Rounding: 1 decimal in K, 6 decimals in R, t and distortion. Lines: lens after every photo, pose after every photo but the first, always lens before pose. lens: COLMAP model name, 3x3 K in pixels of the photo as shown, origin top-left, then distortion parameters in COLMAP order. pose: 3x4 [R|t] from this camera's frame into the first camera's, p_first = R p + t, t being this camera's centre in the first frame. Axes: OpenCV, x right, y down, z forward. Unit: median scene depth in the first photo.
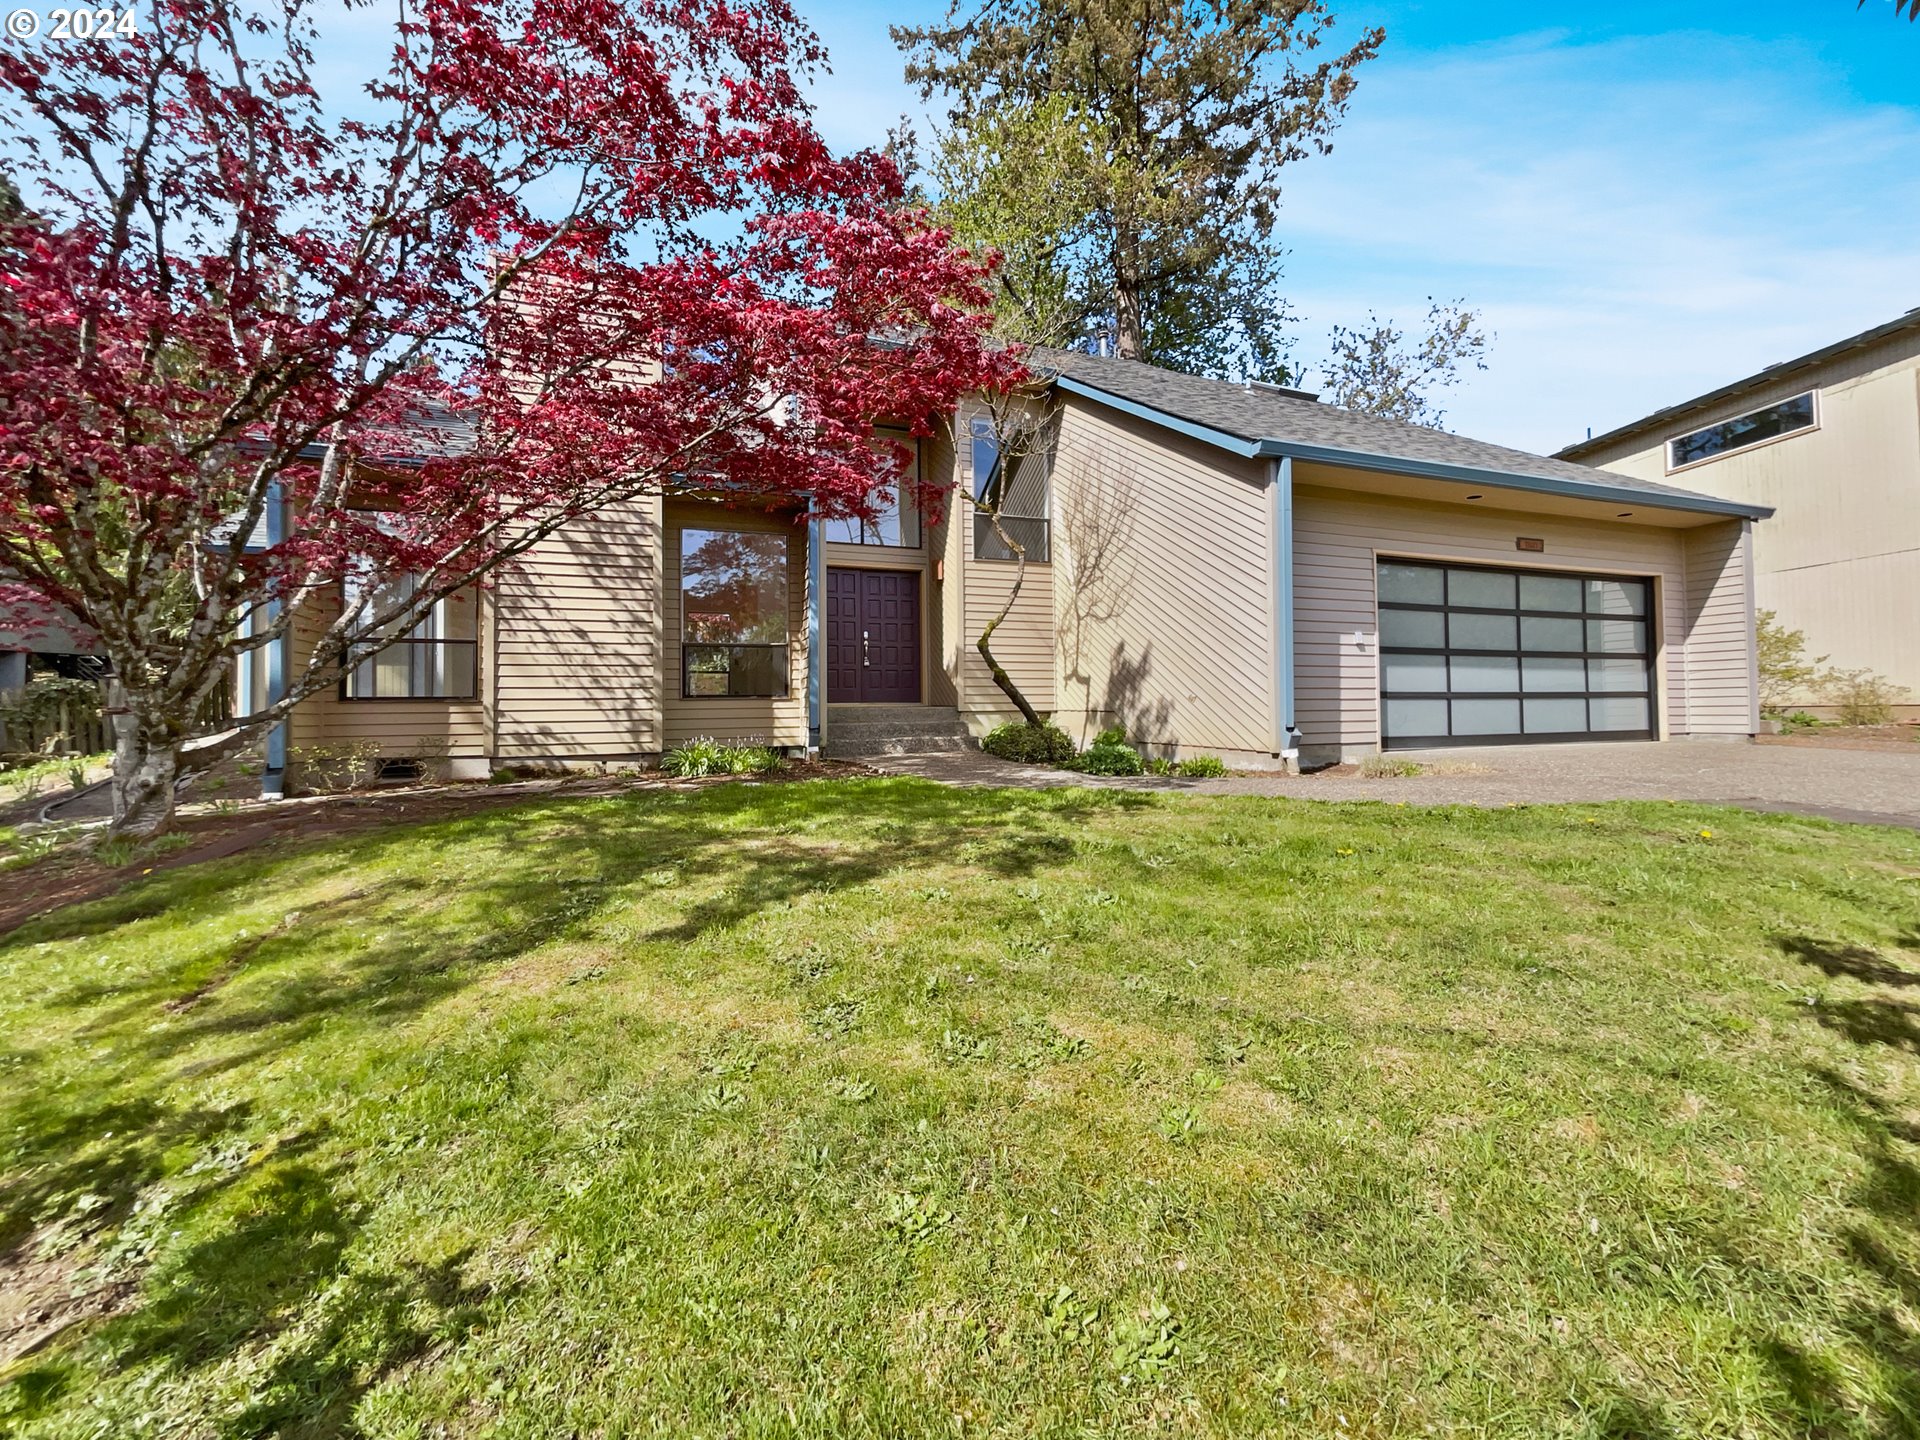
lens RADIAL K [[773.4, 0, 953.9], [0, 773.4, 700.5], [0, 0, 1]] dist [0.004563, 0.000987]
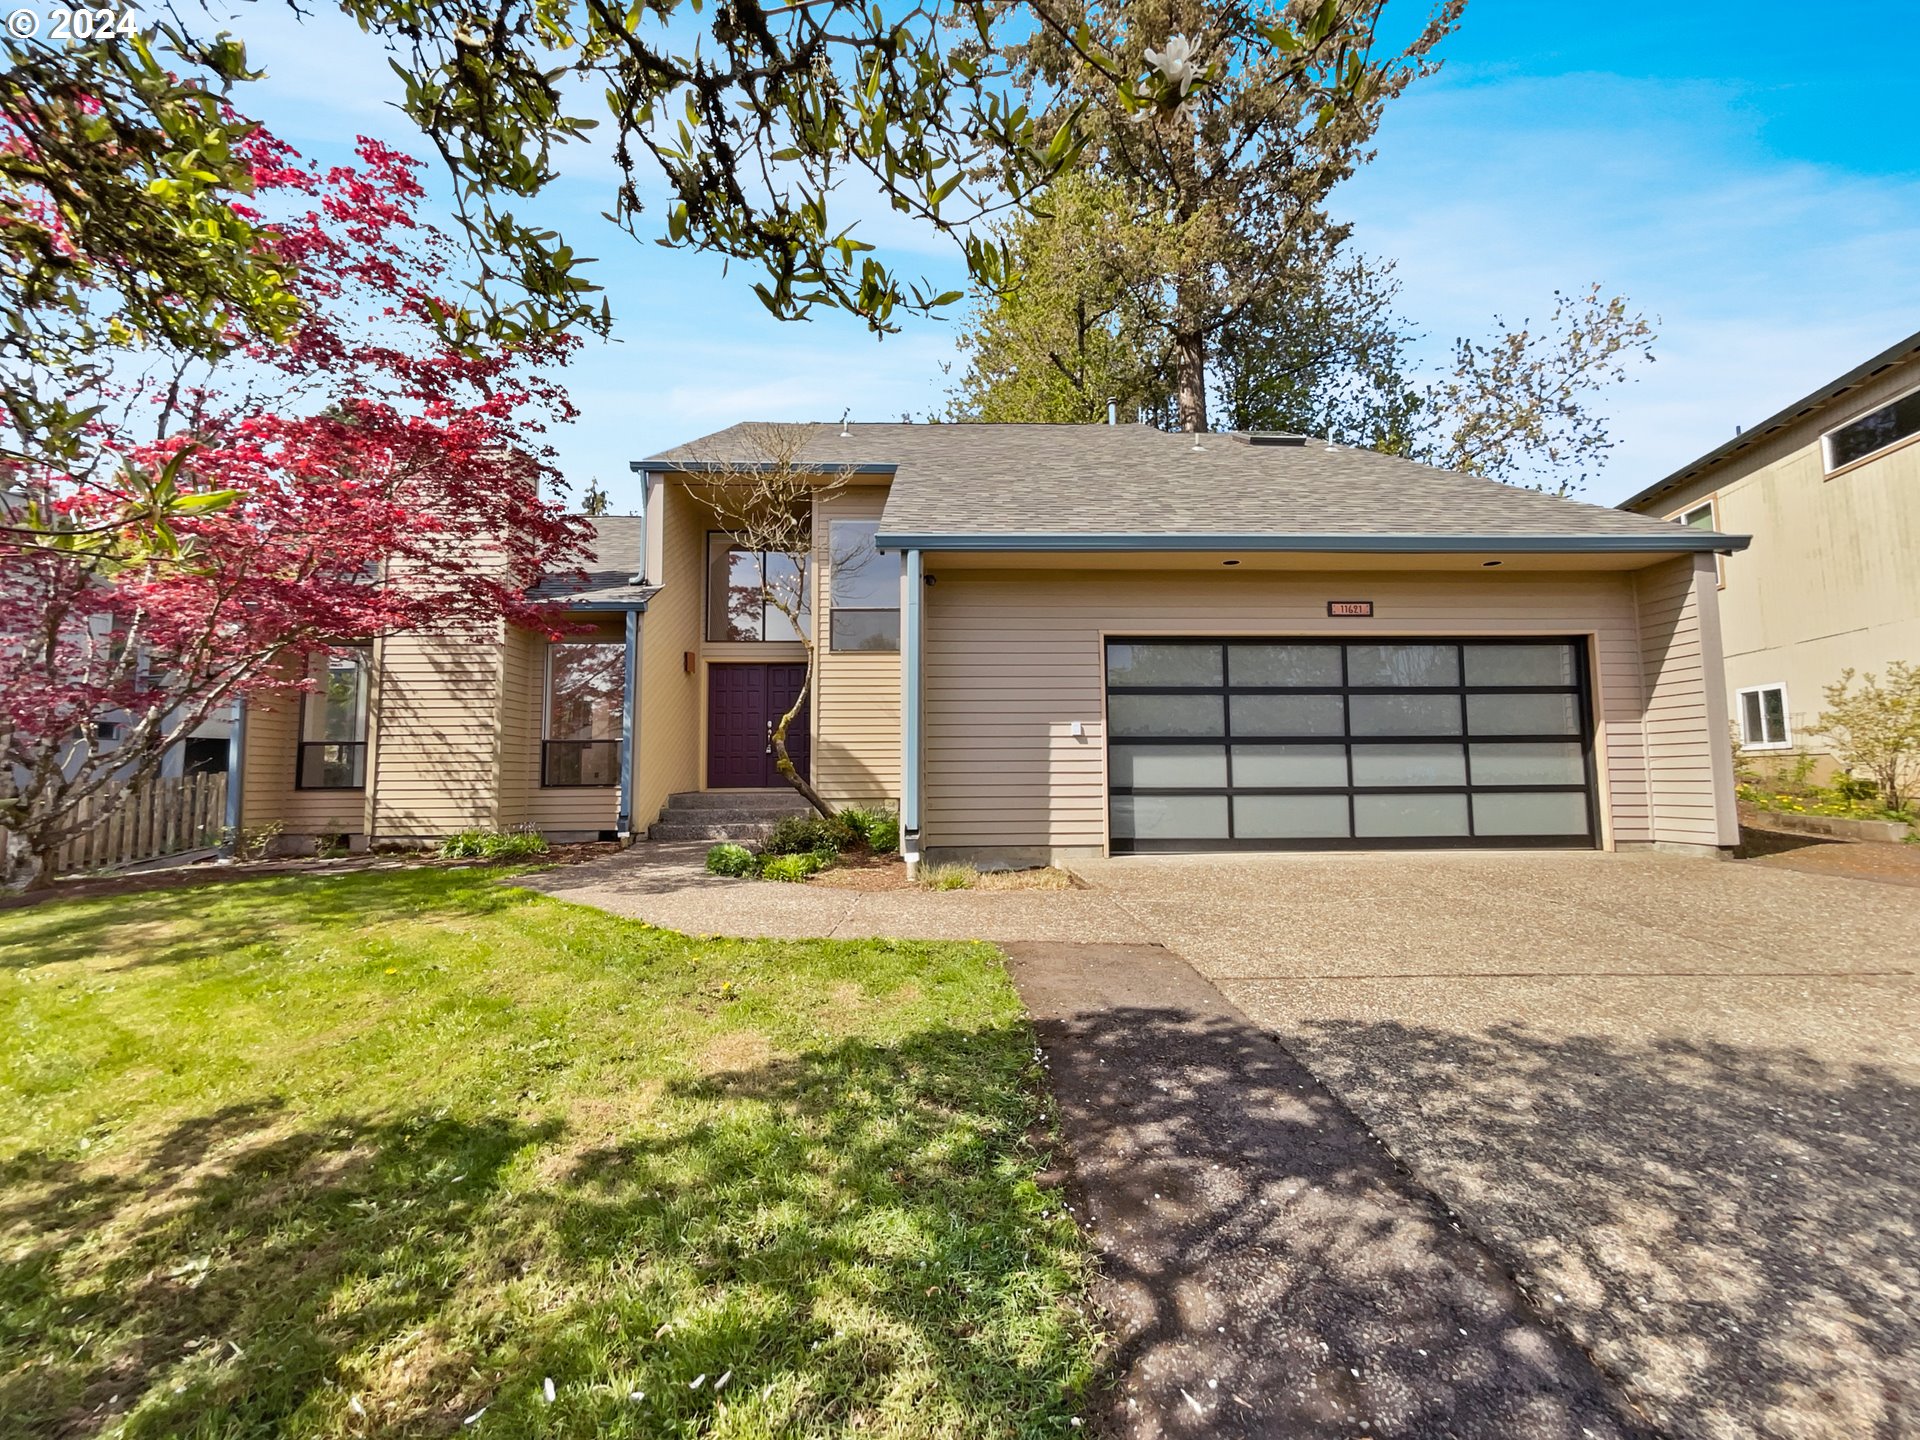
lens RADIAL K [[773.4, 0, 954.8], [0, 773.4, 731.0], [0, 0, 1]] dist [0.004563, 0.000987]
pose [[0.946850, -0.016098, -0.321273, 0.673204], [0.001045, 0.998896, -0.046971, -0.035226], [0.321674, 0.044139, 0.945821, 0.092563]]
